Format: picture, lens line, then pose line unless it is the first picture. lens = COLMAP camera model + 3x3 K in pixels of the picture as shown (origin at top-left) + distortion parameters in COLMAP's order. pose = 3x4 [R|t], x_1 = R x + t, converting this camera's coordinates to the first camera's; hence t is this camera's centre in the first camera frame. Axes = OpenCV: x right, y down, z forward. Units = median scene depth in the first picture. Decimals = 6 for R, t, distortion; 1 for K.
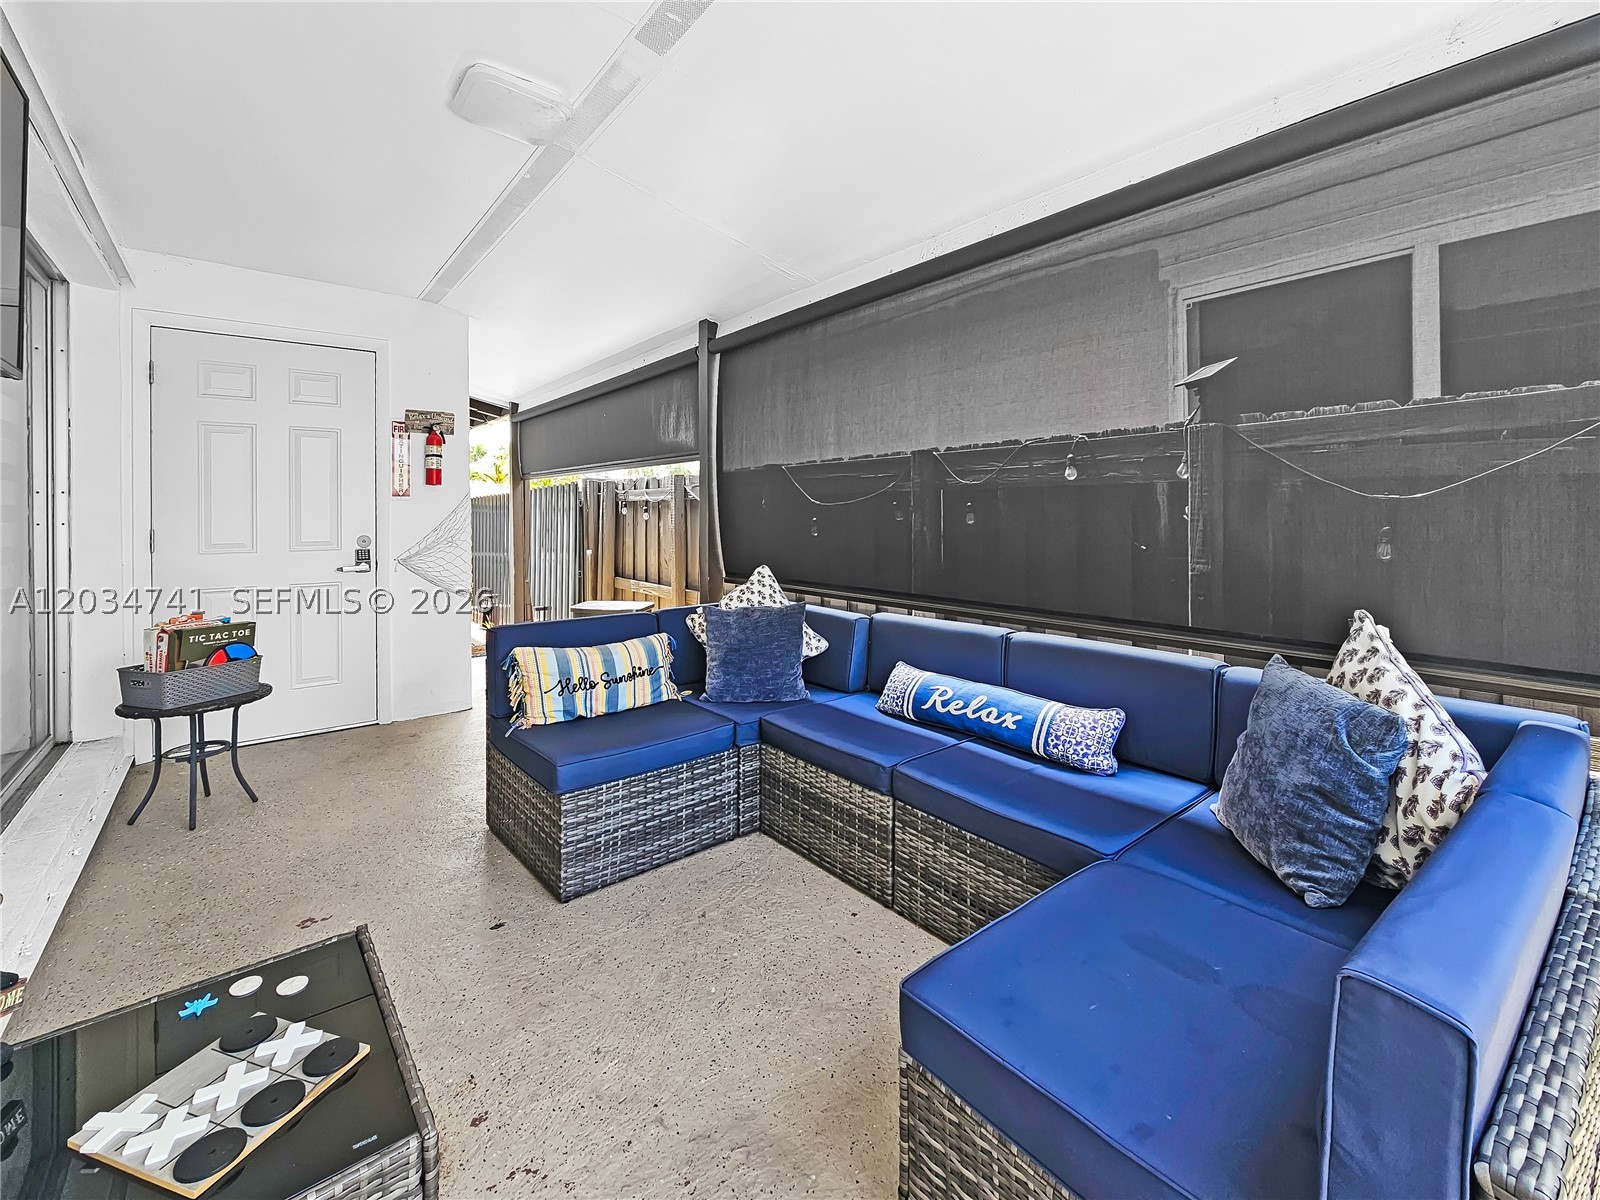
lens RADIAL K [[686.4, 0, 801.3], [0, 686.4, 596.6], [0, 0, 1]] dist [-0.004817, 0.000839]
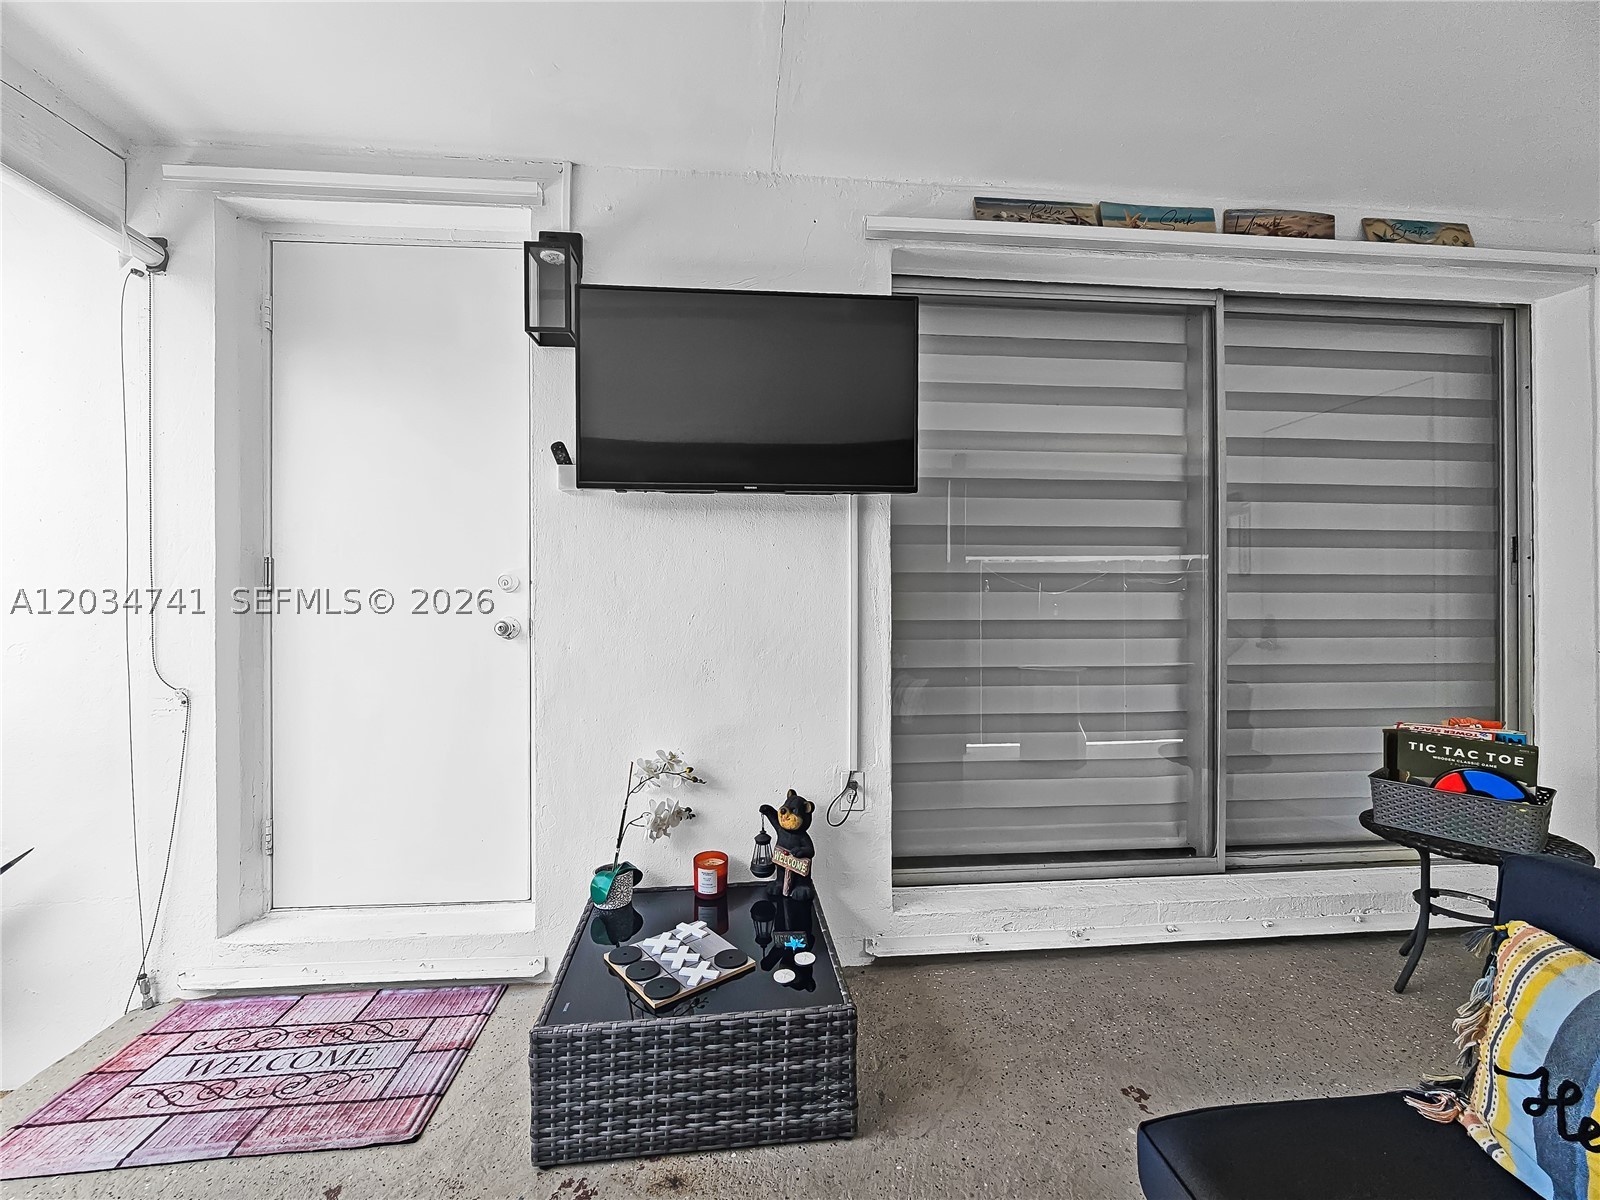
lens RADIAL K [[686.4, 0, 813.3], [0, 686.4, 624.8], [0, 0, 1]] dist [-0.004817, 0.000839]
pose [[-0.558886, 0.032616, -0.828603, 0.088893], [-0.098107, 0.989608, 0.105126, -0.075616], [0.823421, 0.140046, -0.549878, 0.766667]]
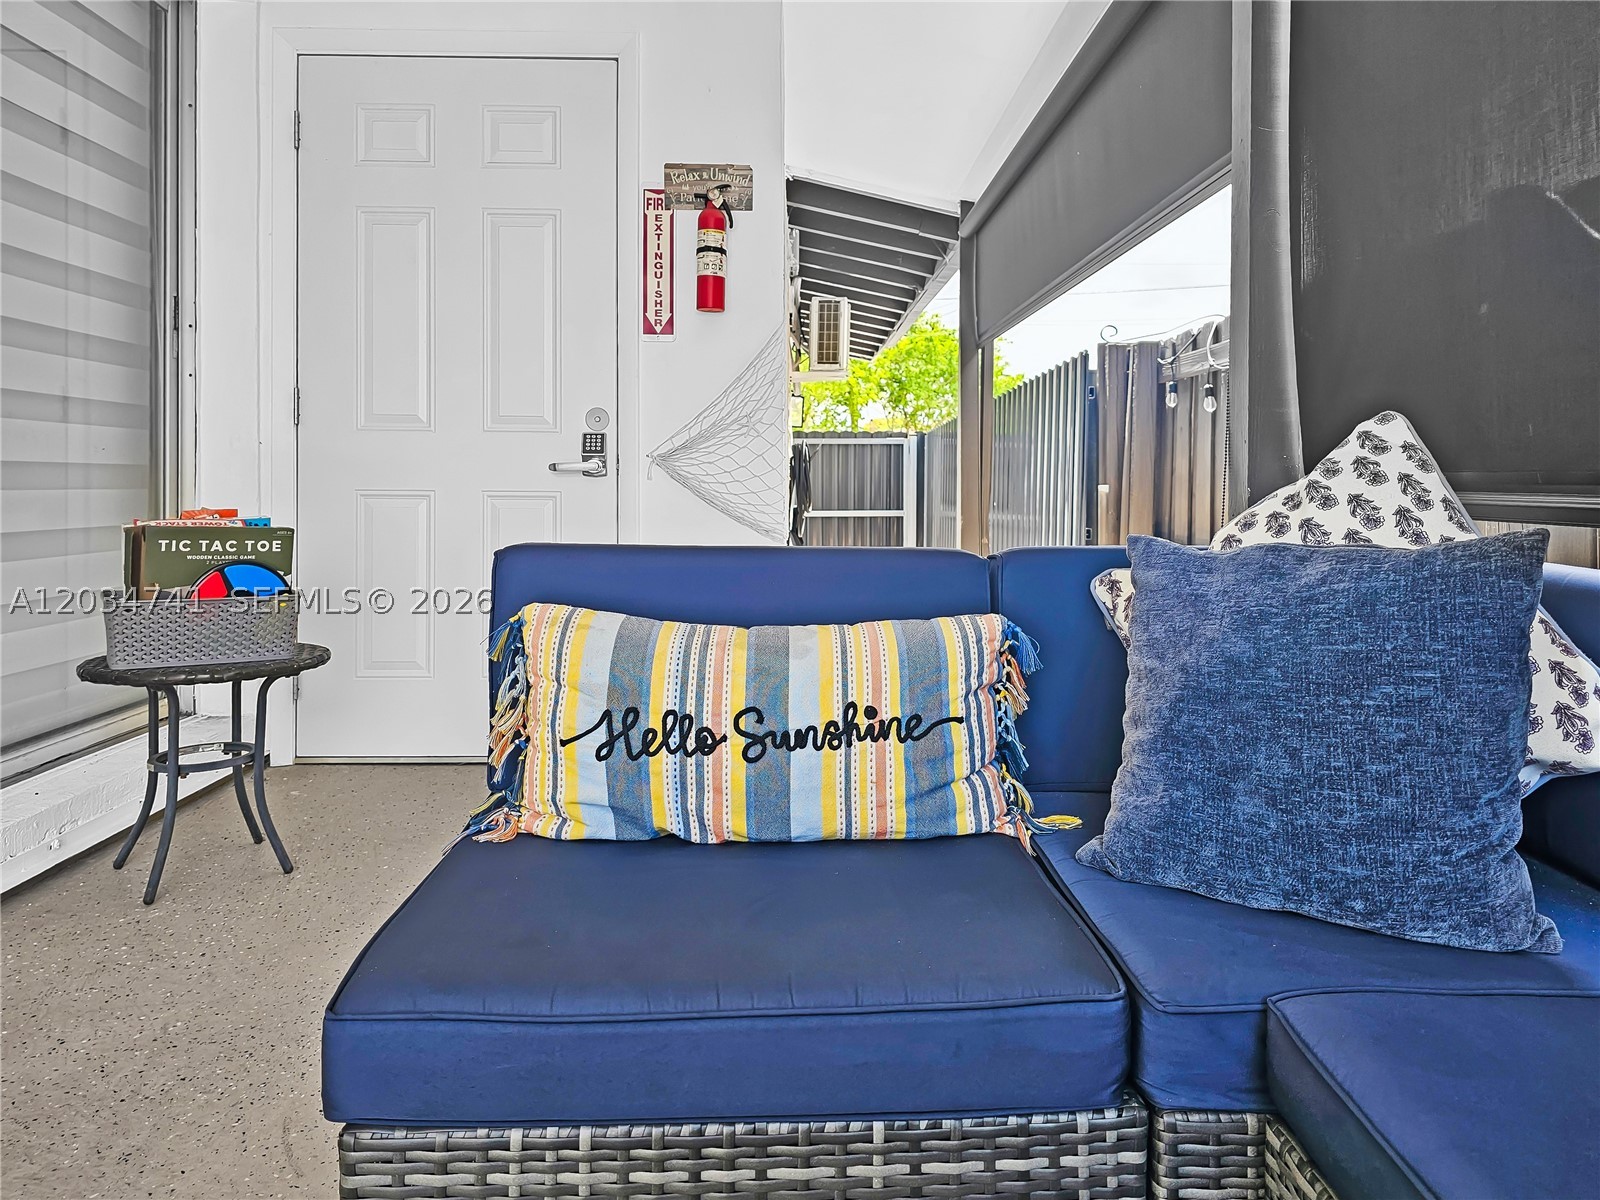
lens RADIAL K [[1102.1, 0, 804.0], [0, 1102.1, 503.5], [0, 0, 1]] dist [0.032413, -0.011094]
pose [[0.782231, 0.016902, -0.622760, 0.046015], [-0.078509, 0.994337, -0.071625, 0.047194], [0.618022, 0.104920, 0.779128, 0.562251]]
